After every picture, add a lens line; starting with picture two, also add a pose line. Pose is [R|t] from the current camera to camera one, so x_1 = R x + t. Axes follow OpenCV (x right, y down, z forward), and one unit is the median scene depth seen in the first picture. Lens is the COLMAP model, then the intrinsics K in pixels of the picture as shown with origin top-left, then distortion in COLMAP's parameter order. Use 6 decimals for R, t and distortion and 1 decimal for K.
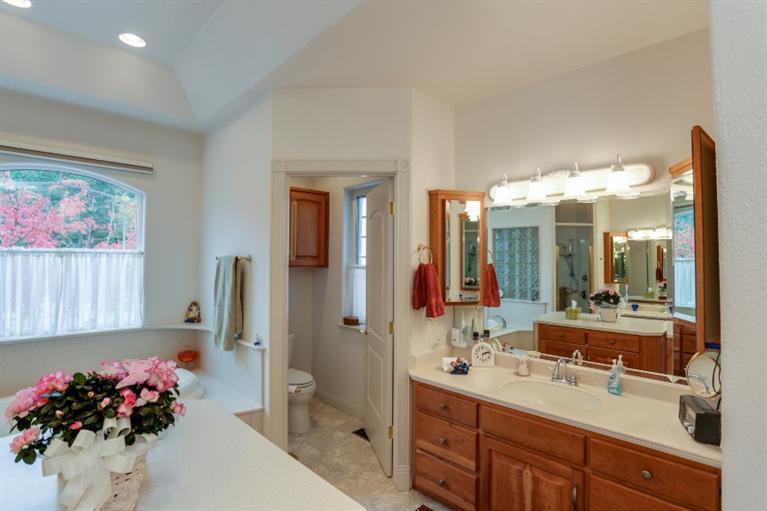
lens RADIAL K [[380.1, 0, 383.5], [0, 380.1, 255.5], [0, 0, 1]] dist [-0.054112, 0.018896]
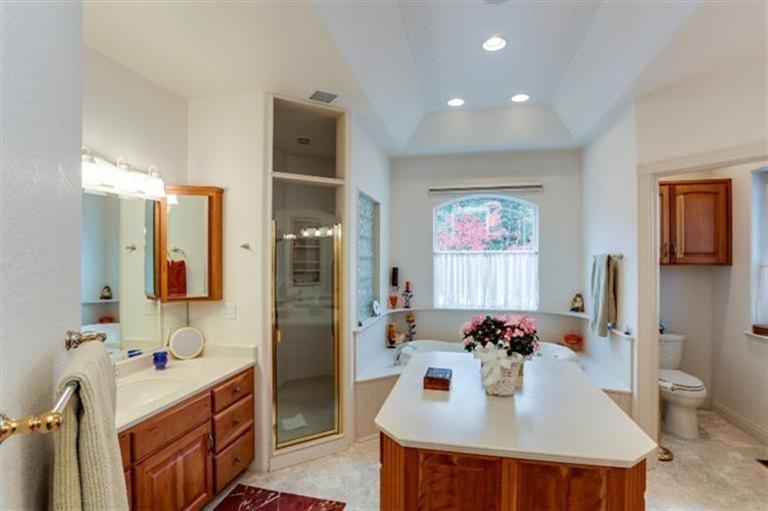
lens RADIAL K [[375.2, 0, 384.9], [0, 375.2, 251.8], [0, 0, 1]] dist [-0.062739, 0.021917]
pose [[0.546526, -0.019377, -0.837218, 0.162724], [0.015642, 0.999794, -0.012929, -0.002551], [0.837296, -0.006029, 0.546717, -0.164446]]
